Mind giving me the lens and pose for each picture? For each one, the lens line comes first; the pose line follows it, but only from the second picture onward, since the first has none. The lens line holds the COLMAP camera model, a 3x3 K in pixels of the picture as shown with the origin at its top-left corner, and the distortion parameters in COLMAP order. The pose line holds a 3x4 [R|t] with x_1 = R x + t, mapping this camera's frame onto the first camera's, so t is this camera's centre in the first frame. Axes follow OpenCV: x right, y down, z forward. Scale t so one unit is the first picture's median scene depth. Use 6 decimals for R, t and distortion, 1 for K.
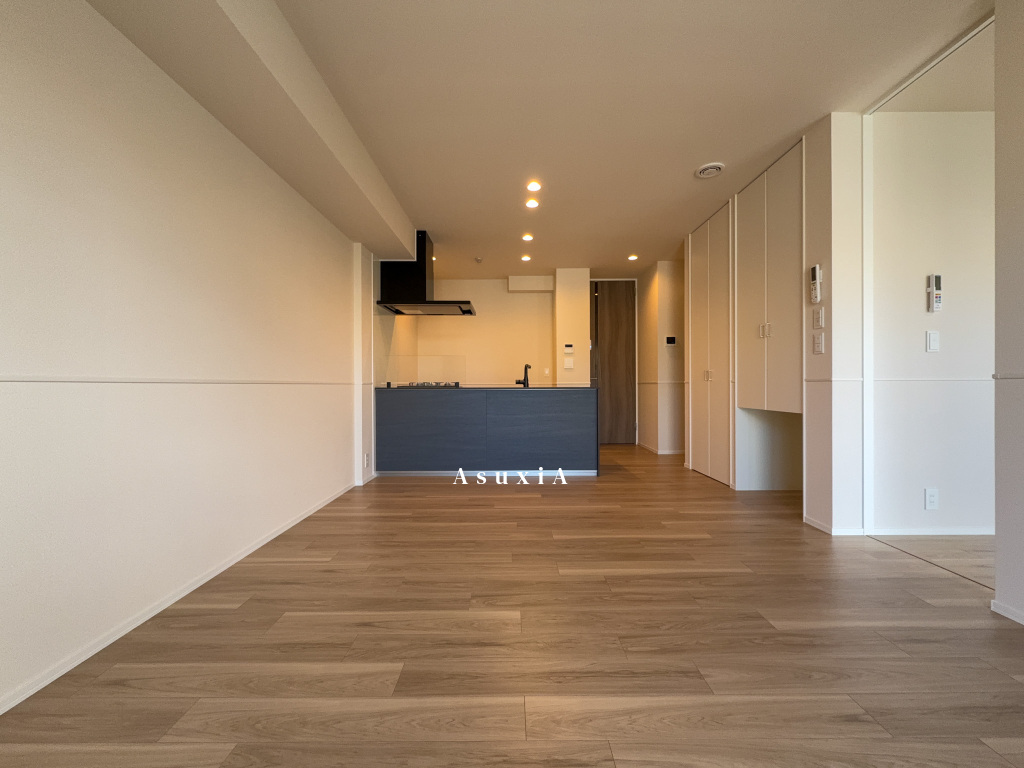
lens RADIAL K [[413.6, 0, 510.6], [0, 413.6, 381.4], [0, 0, 1]] dist [0.014961, -0.000420]
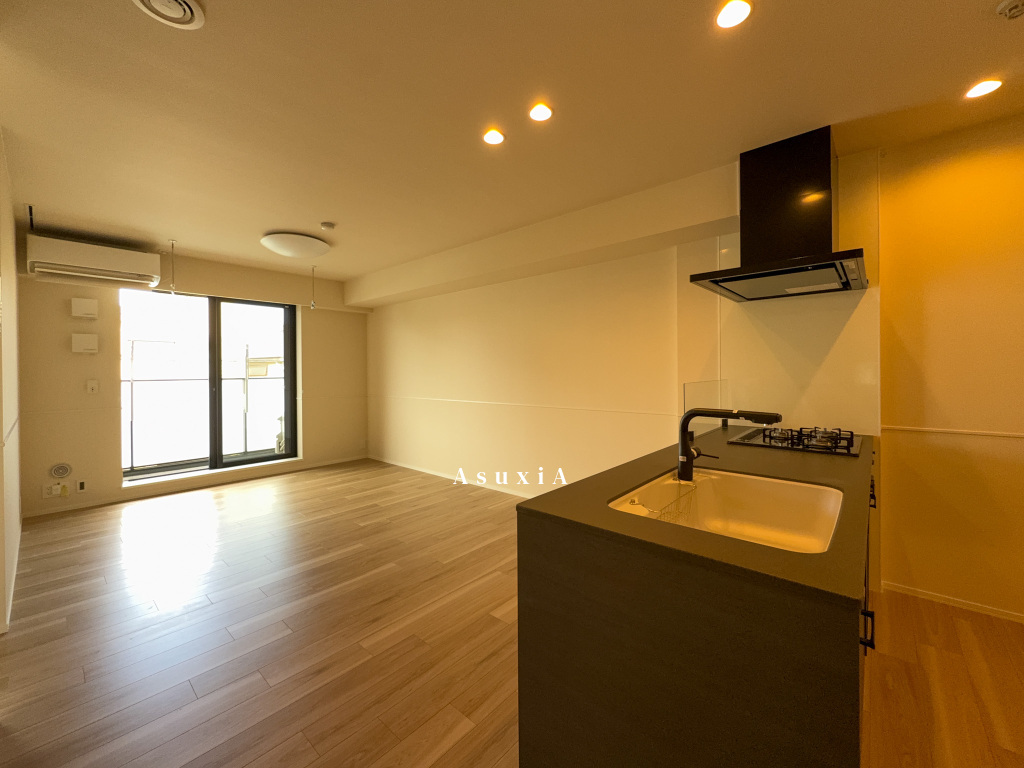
lens RADIAL K [[413.6, 0, 515.2], [0, 413.6, 378.5], [0, 0, 1]] dist [0.014961, -0.000420]
pose [[-0.657446, 0.021531, -0.753194, 0.799254], [0.015989, 0.999765, 0.014623, -0.154410], [0.753332, -0.002429, -0.657636, 2.183605]]
